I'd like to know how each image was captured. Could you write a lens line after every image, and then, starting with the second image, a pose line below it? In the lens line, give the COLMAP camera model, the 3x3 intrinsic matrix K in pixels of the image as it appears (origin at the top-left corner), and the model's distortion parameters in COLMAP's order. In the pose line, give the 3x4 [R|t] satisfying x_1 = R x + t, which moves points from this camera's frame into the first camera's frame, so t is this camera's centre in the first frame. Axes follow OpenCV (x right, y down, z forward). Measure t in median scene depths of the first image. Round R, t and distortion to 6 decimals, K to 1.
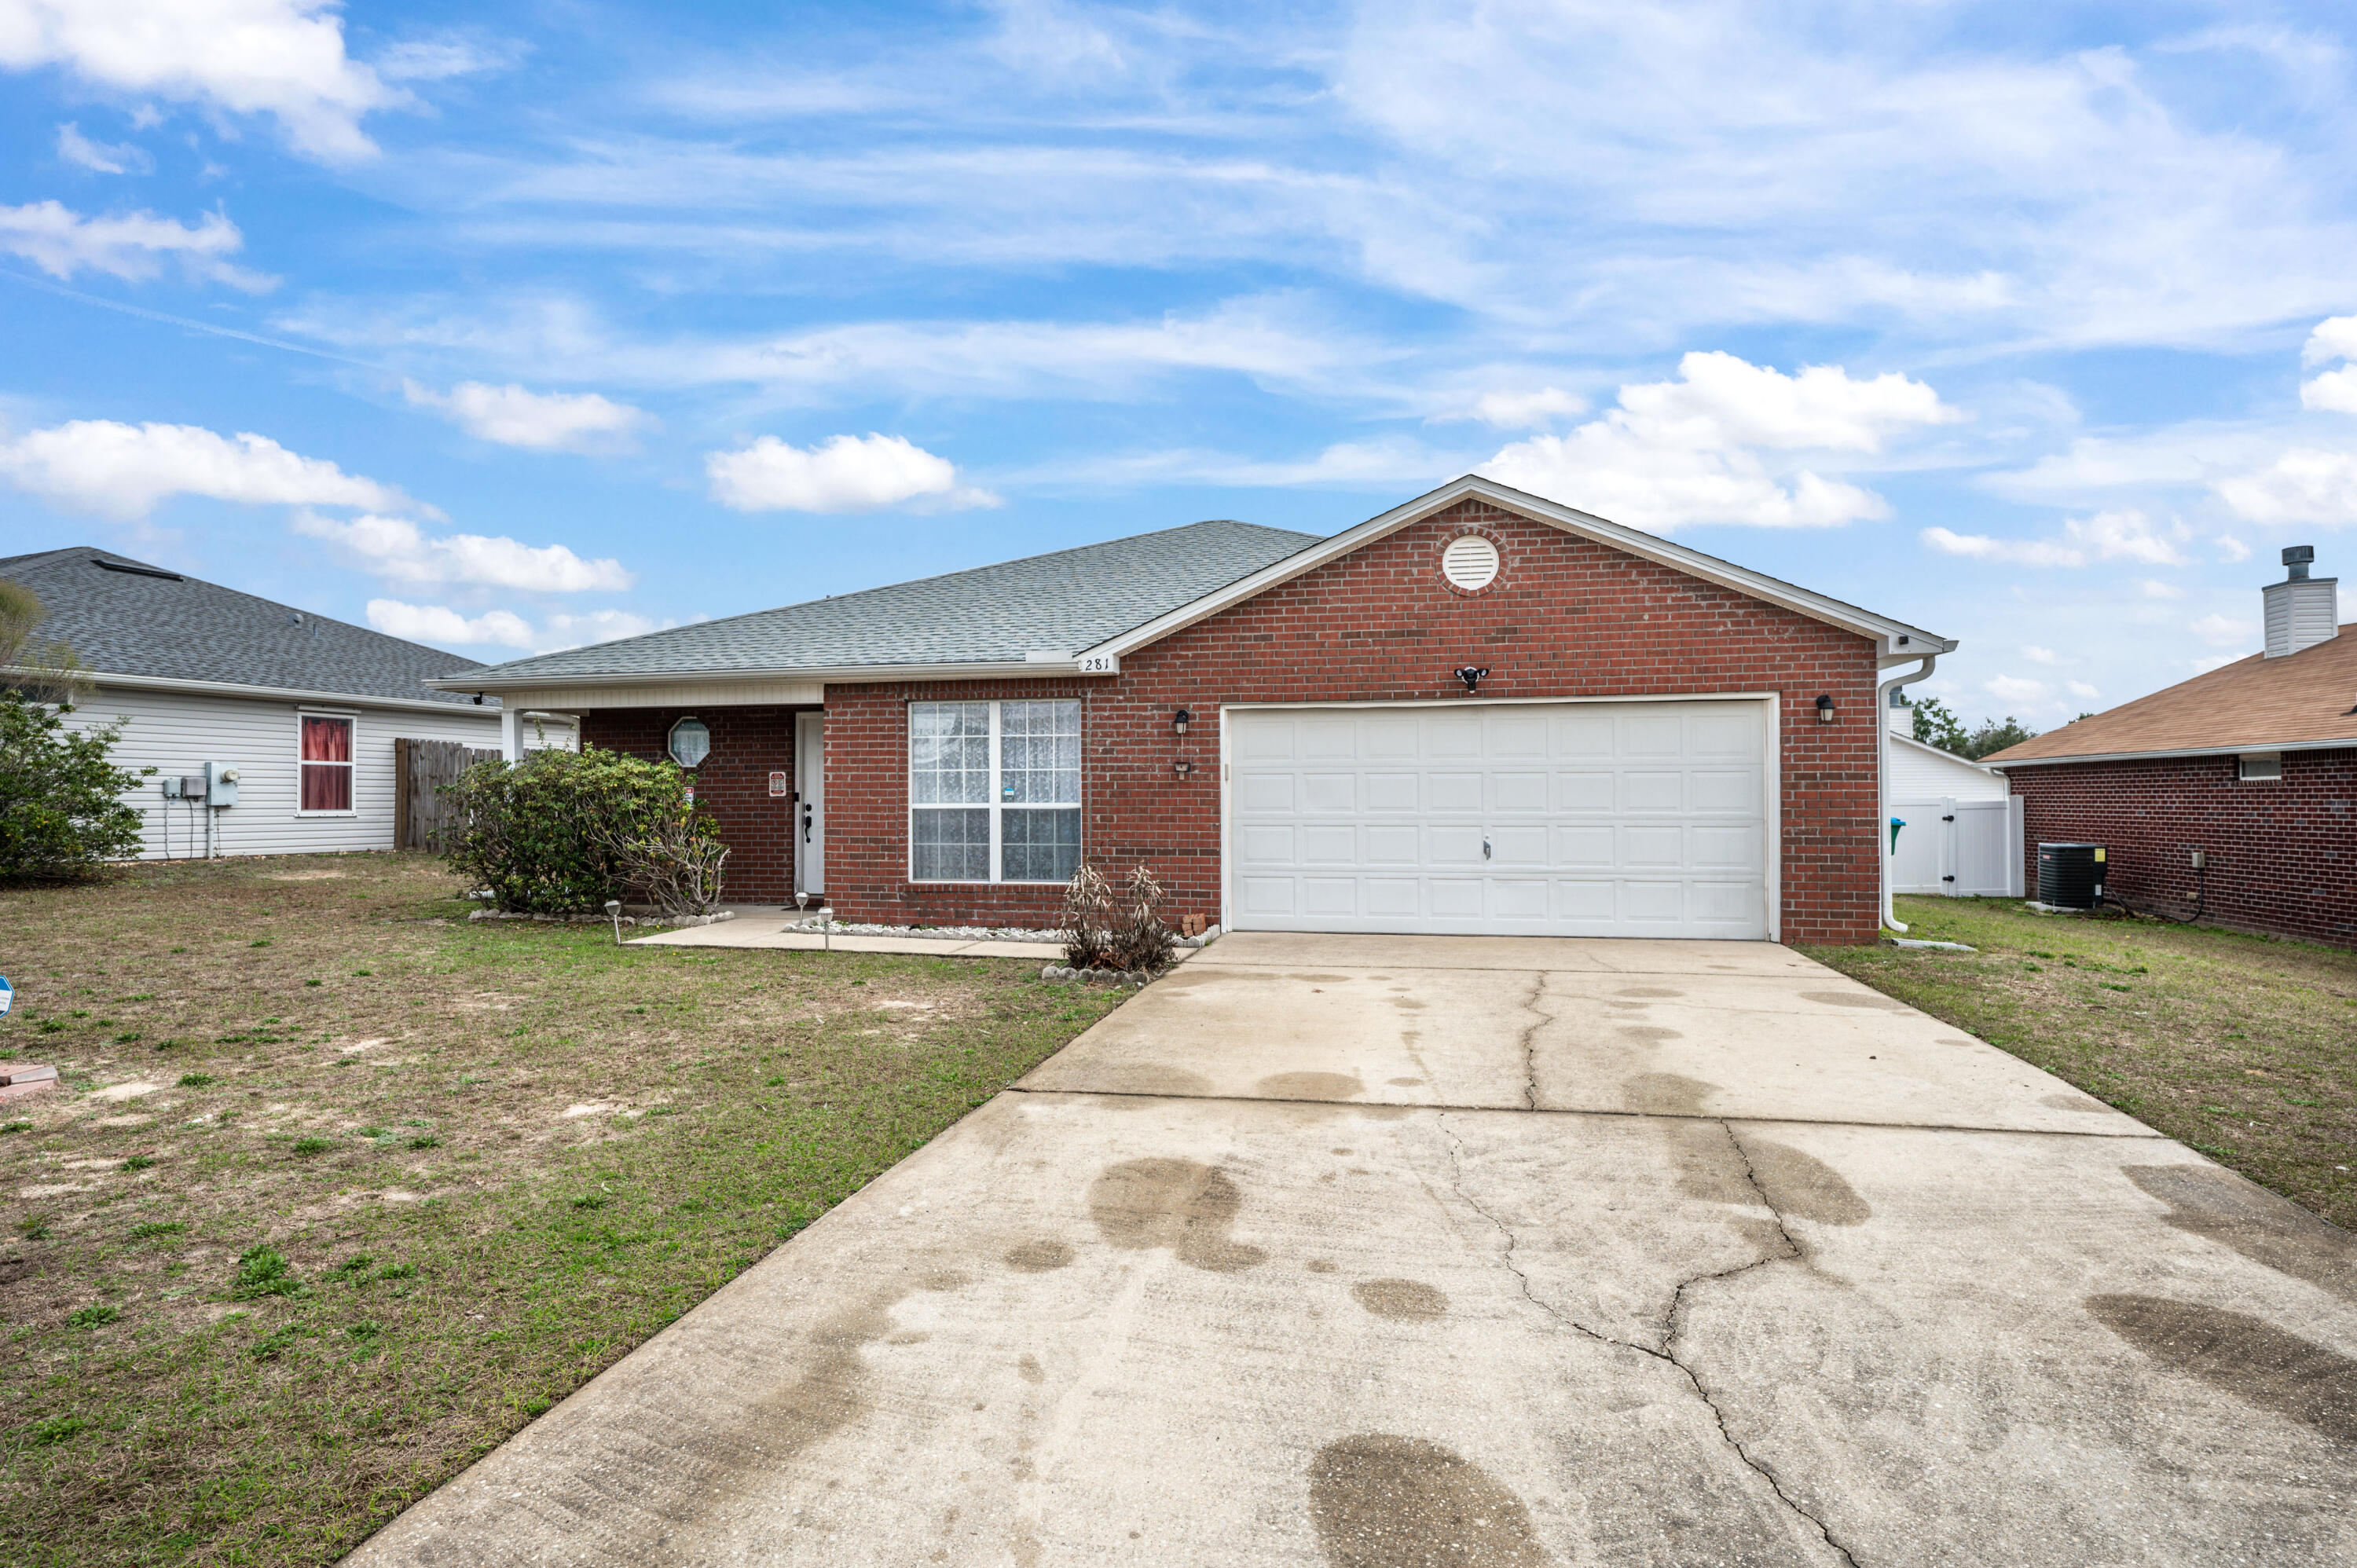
lens RADIAL K [[1219.3, 0, 1180.1], [0, 1219.3, 786.4], [0, 0, 1]] dist [-0.000645, 0.000126]
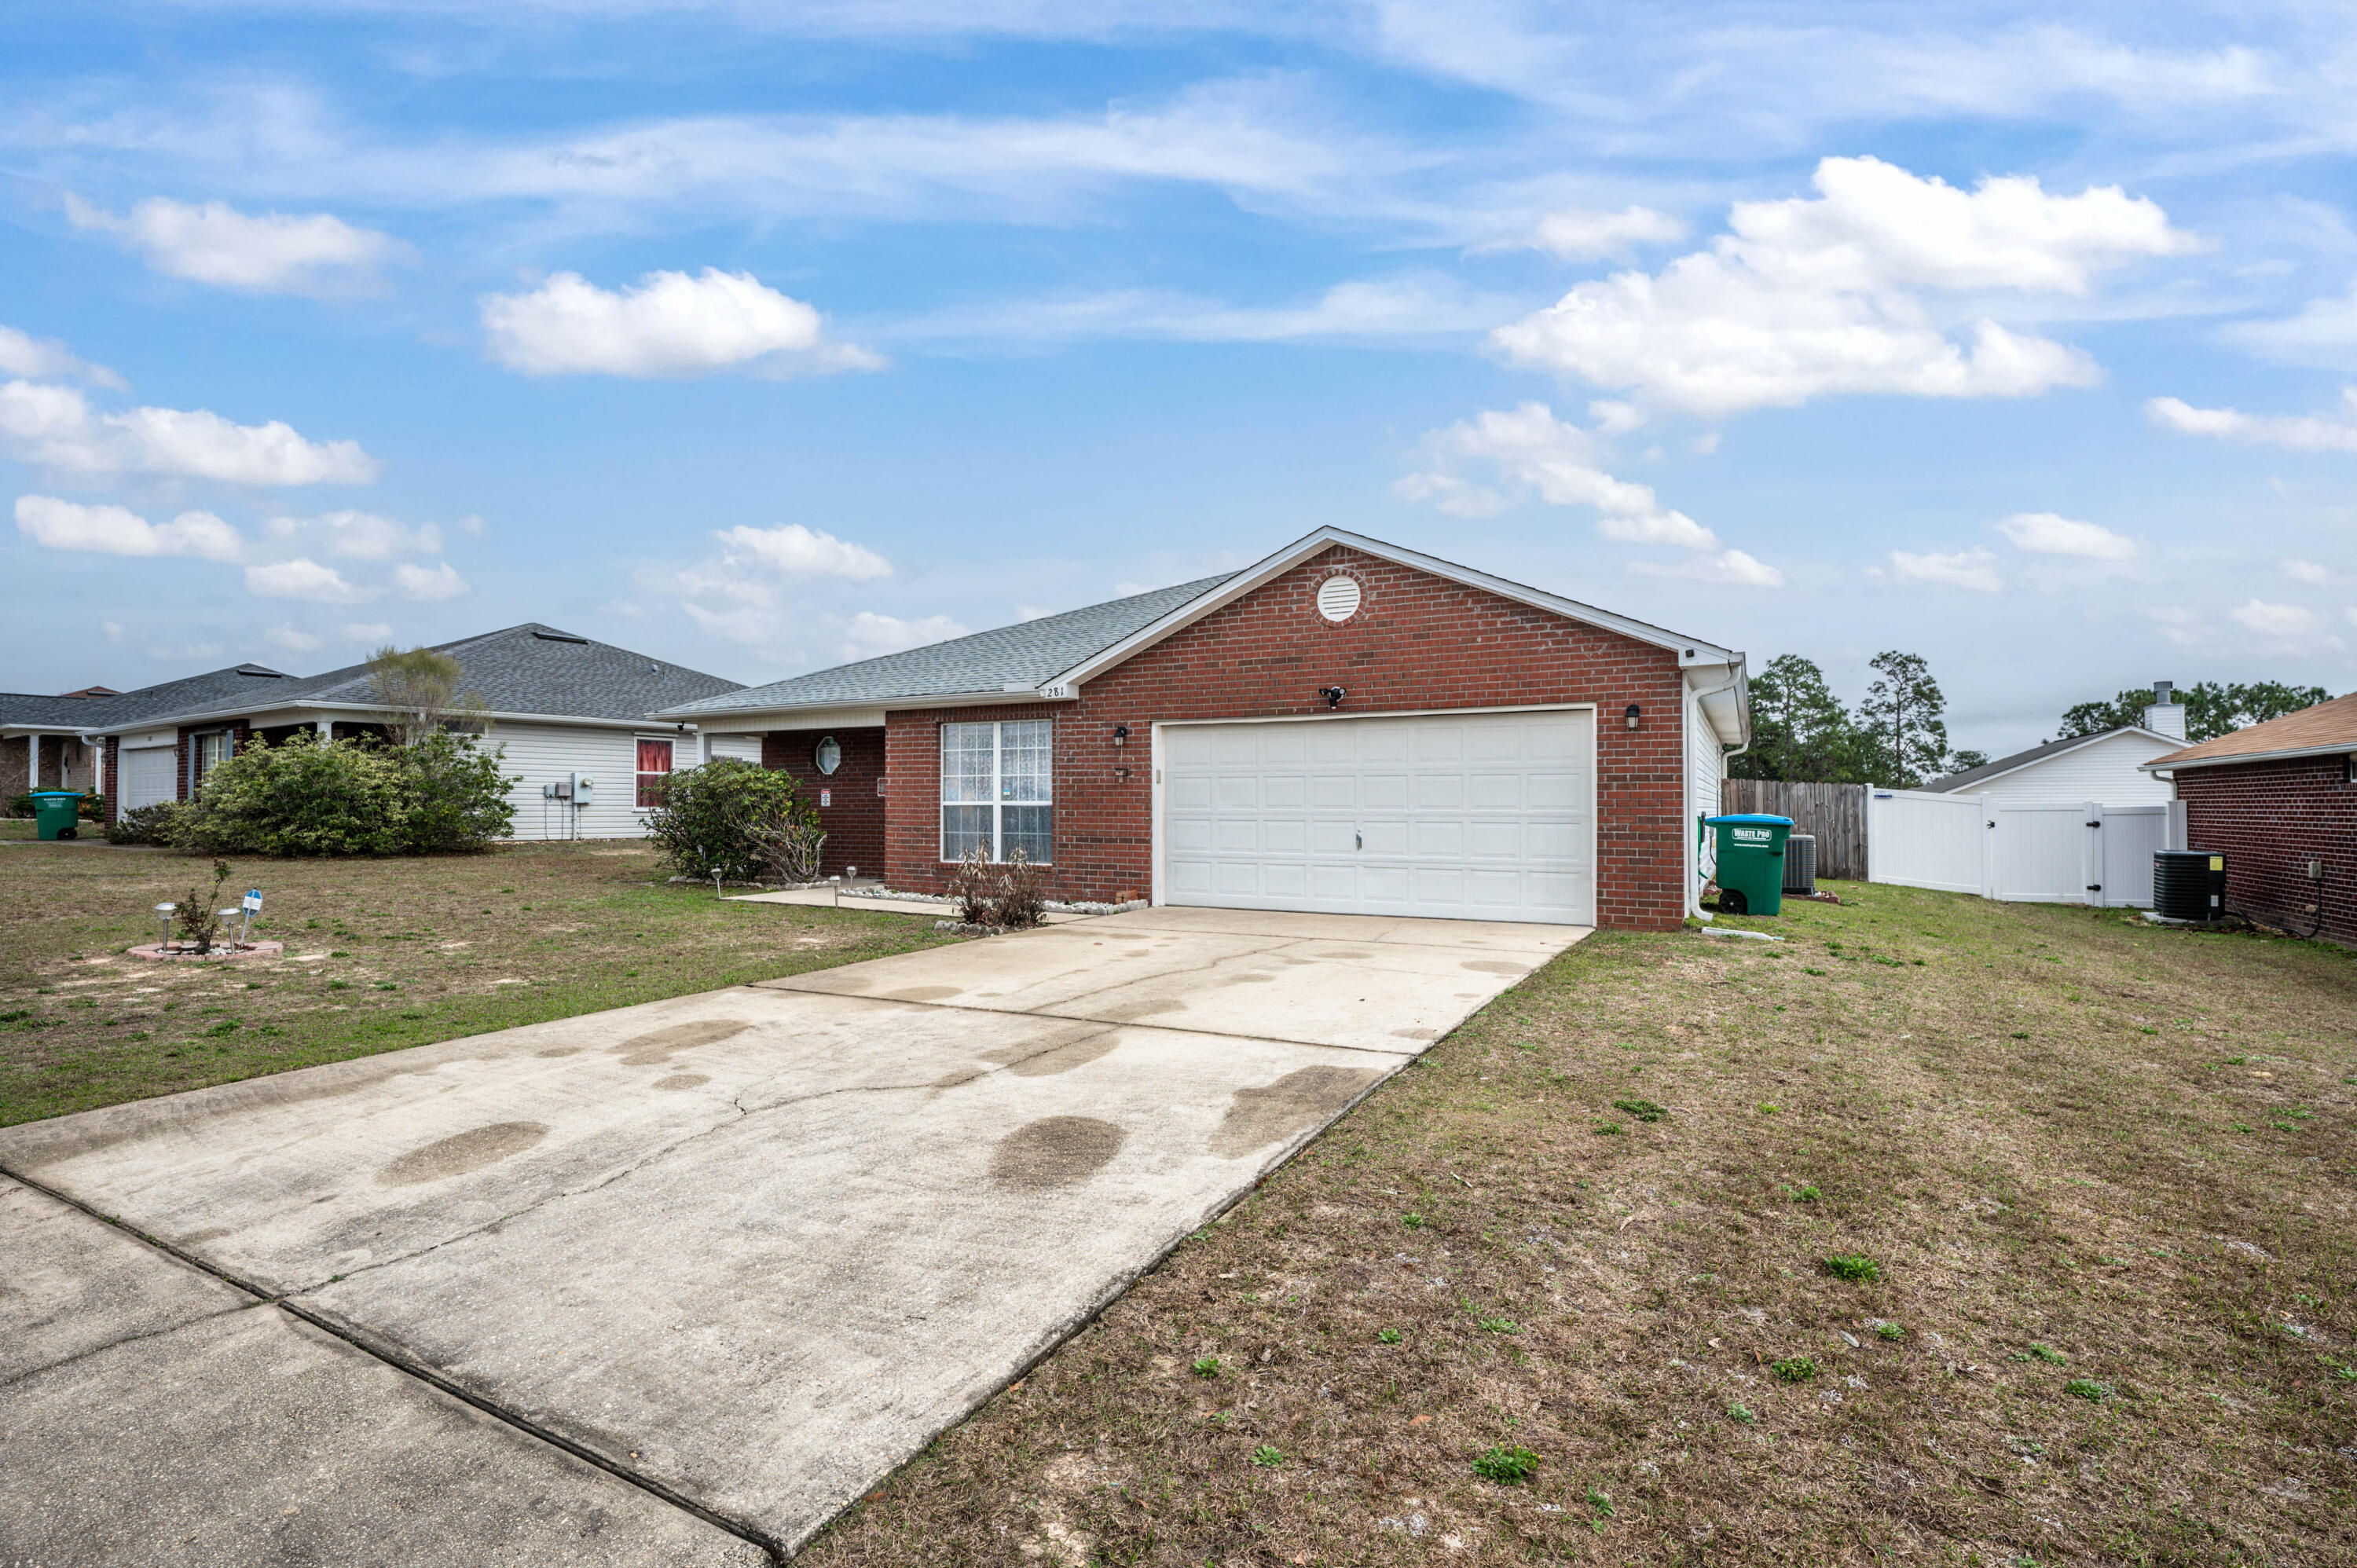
lens RADIAL K [[1128.6, 0, 1172.1], [0, 1128.6, 785.8], [0, 0, 1]] dist [-0.003899, -0.000449]
pose [[0.957092, -0.000891, -0.289781, 0.377594], [-0.001111, 0.999977, -0.006743, 0.005517], [0.289780, 0.006776, 0.957069, -0.088864]]
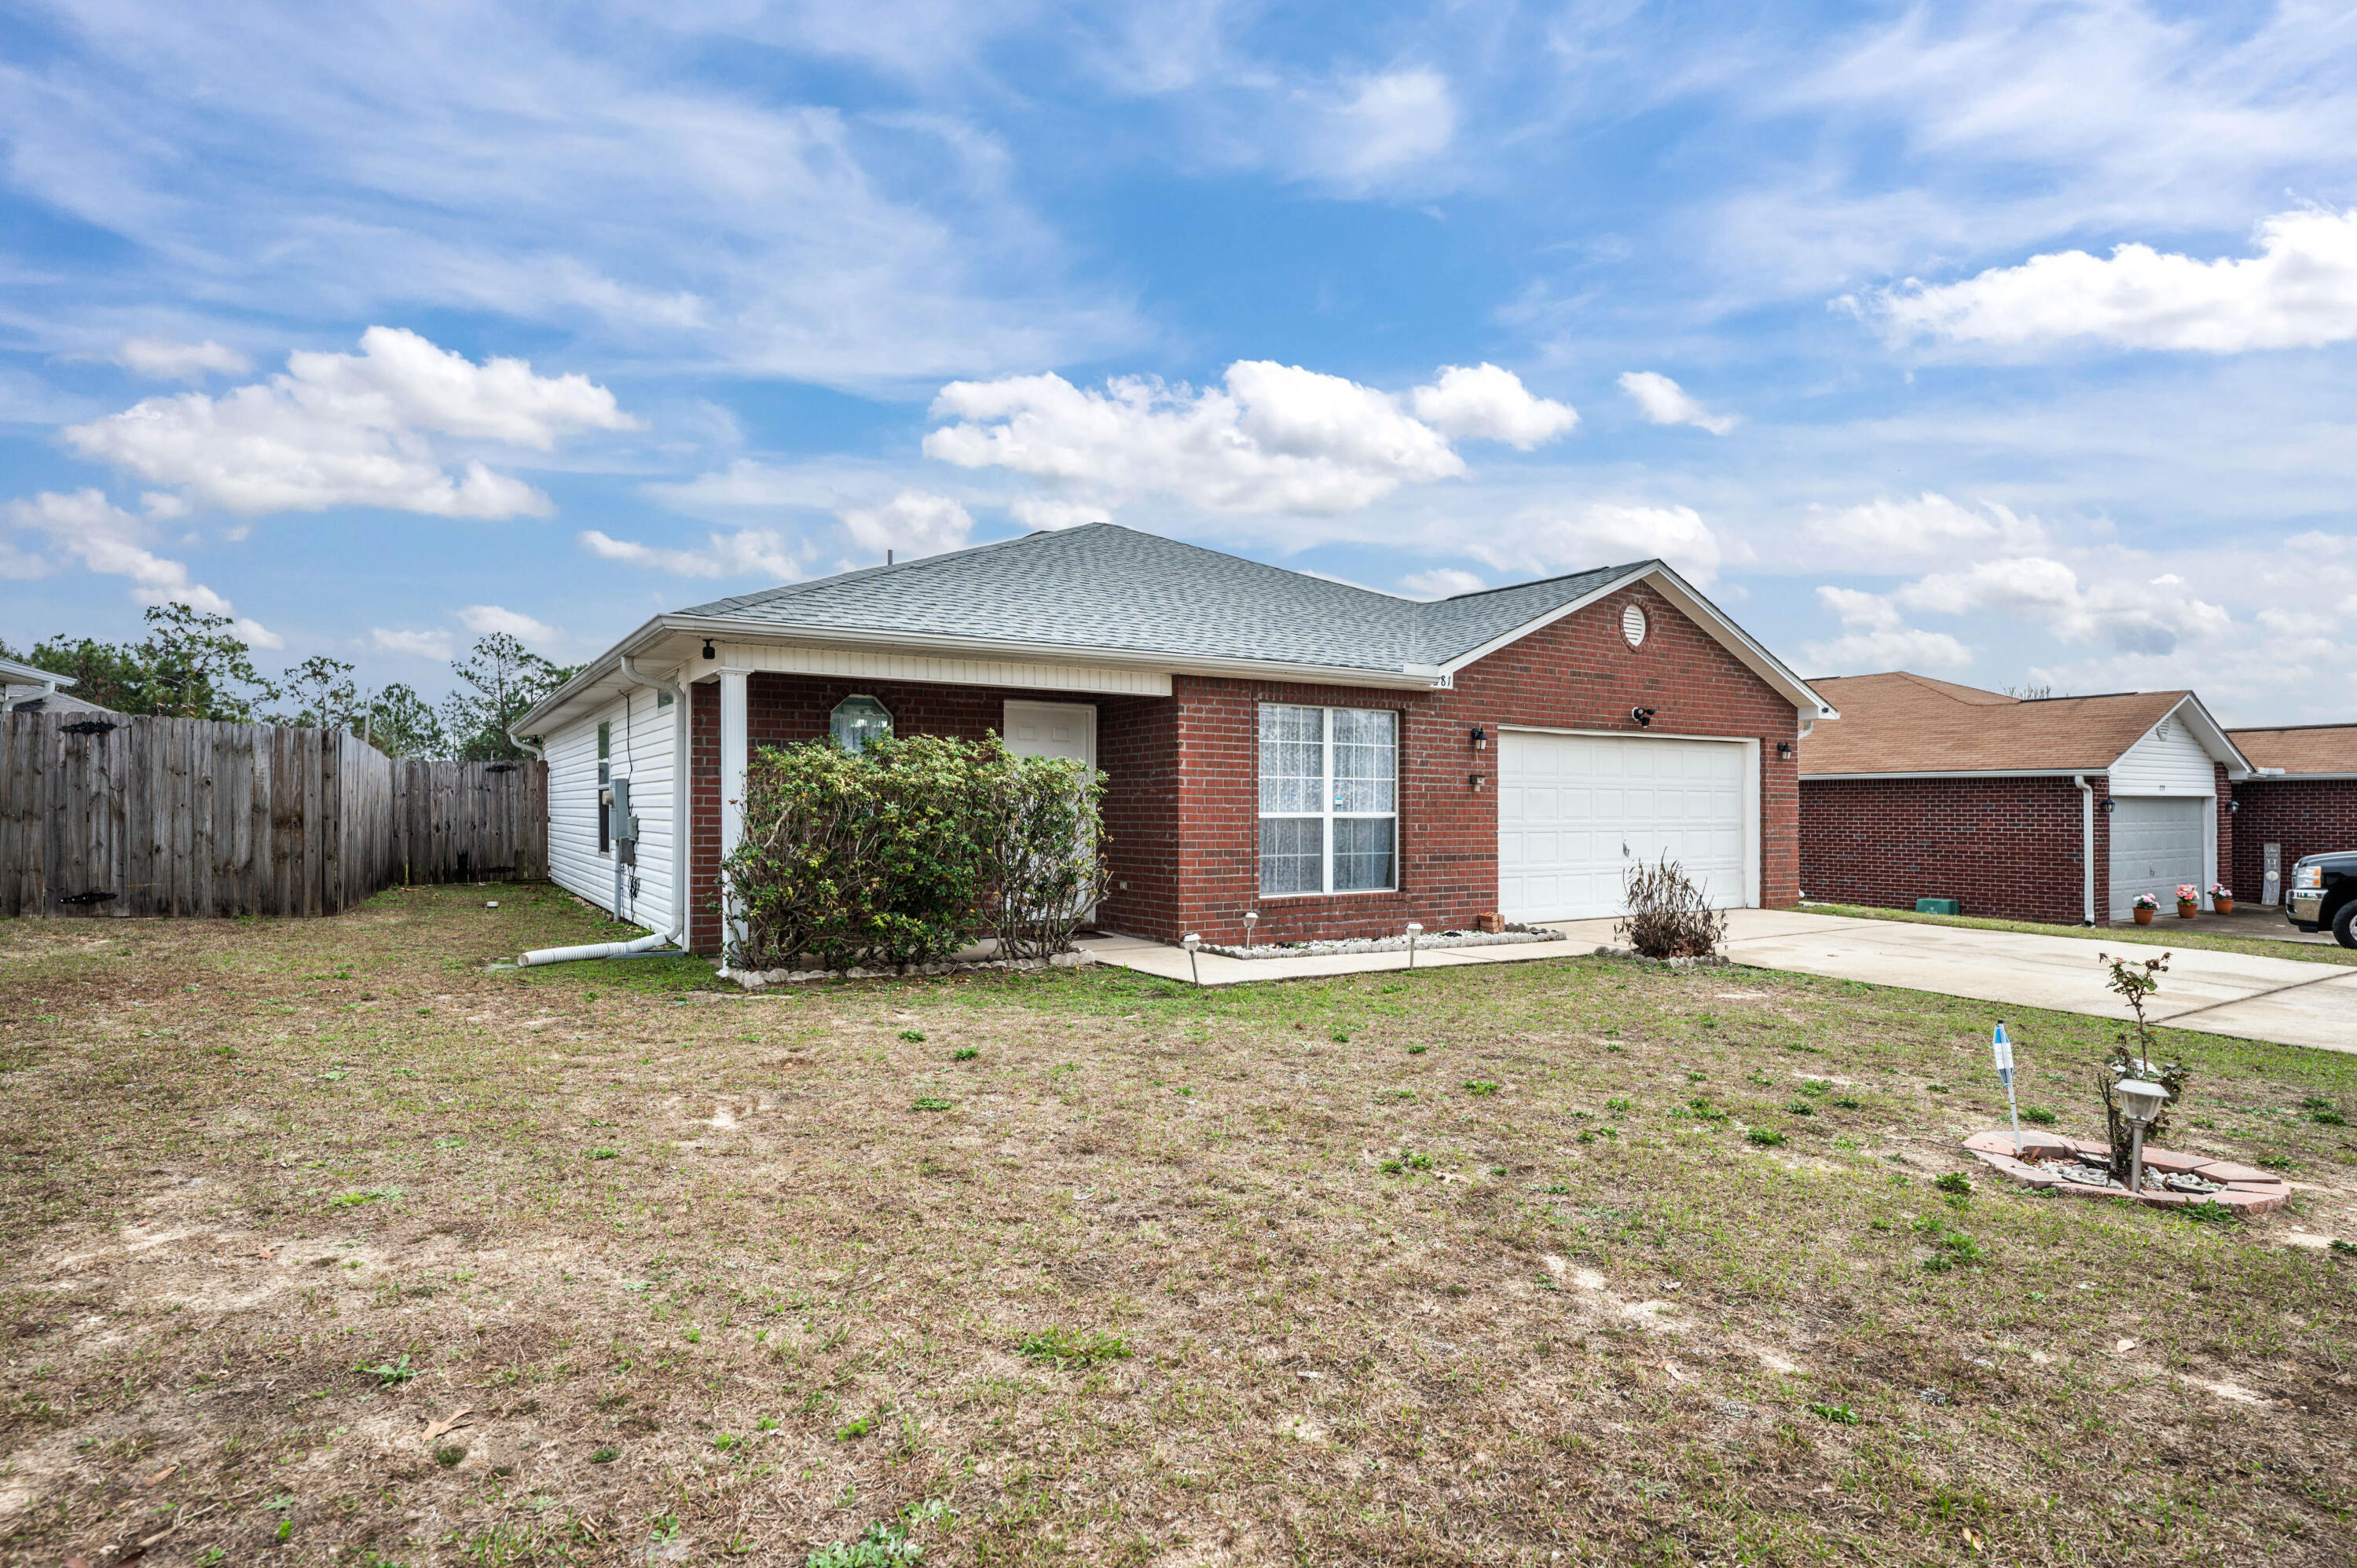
lens RADIAL K [[1219.3, 0, 1185.3], [0, 1219.3, 792.3], [0, 0, 1]] dist [-0.000645, 0.000126]
pose [[0.715580, 0.014767, 0.698375, -0.932881], [-0.009917, 0.999891, -0.010982, 0.009816], [-0.698461, 0.000932, 0.715648, 0.389251]]
